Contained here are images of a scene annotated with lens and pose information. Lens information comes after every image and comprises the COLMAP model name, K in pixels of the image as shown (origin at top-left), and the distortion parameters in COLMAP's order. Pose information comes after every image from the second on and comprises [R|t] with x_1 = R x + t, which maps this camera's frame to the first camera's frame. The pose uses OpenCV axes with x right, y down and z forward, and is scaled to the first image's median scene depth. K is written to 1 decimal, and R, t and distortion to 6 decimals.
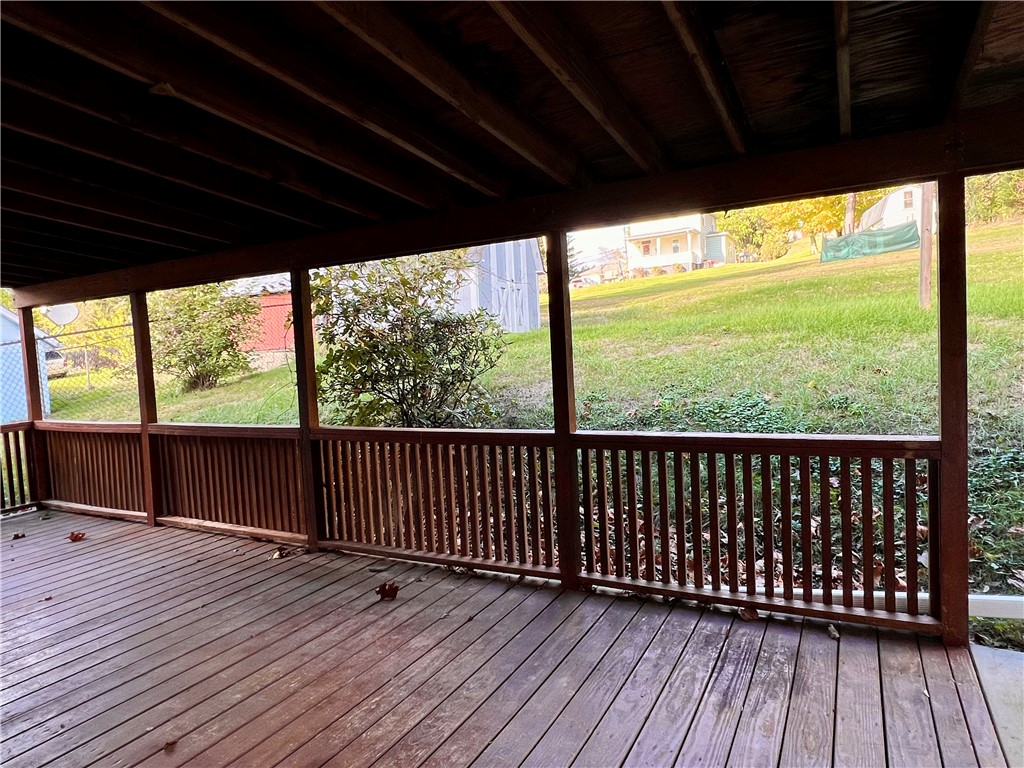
lens RADIAL K [[618.7, 0, 512.0], [0, 618.7, 384.0], [0, 0, 1]] dist [-0.001774, -0.000632]
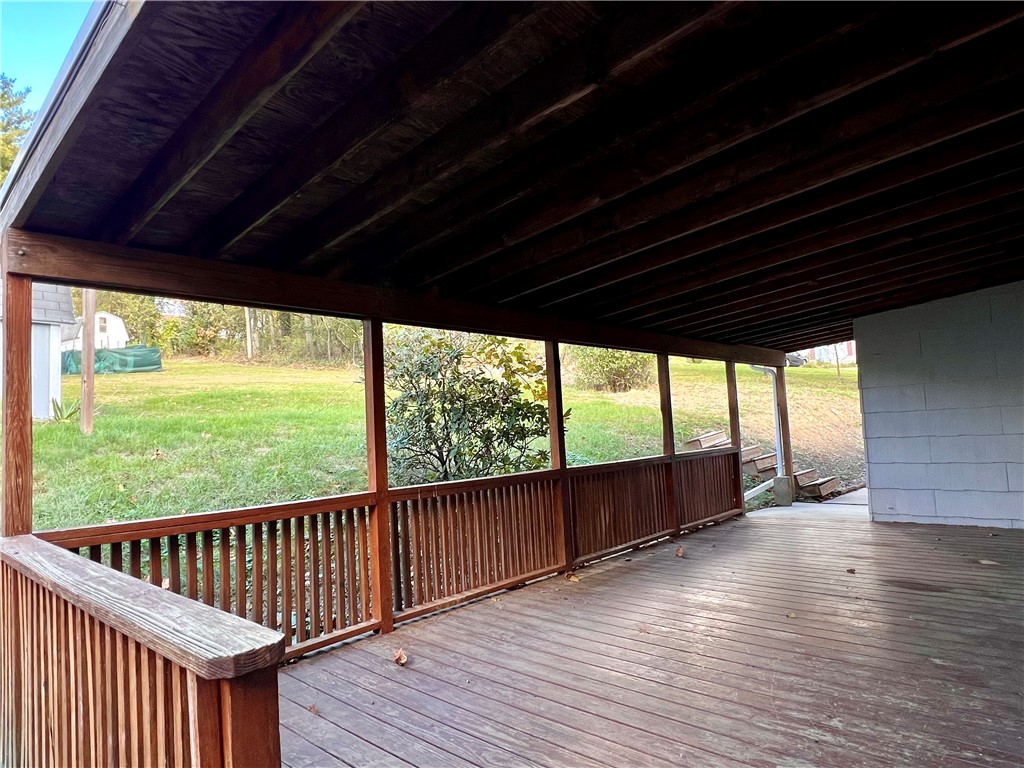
lens RADIAL K [[618.7, 0, 512.0], [0, 618.7, 384.0], [0, 0, 1]] dist [-0.001774, -0.000632]
pose [[0.251648, 0.109997, 0.961548, -1.671810], [0.089489, 0.986620, -0.136286, 0.064609], [-0.963673, 0.120343, 0.238437, 0.846853]]
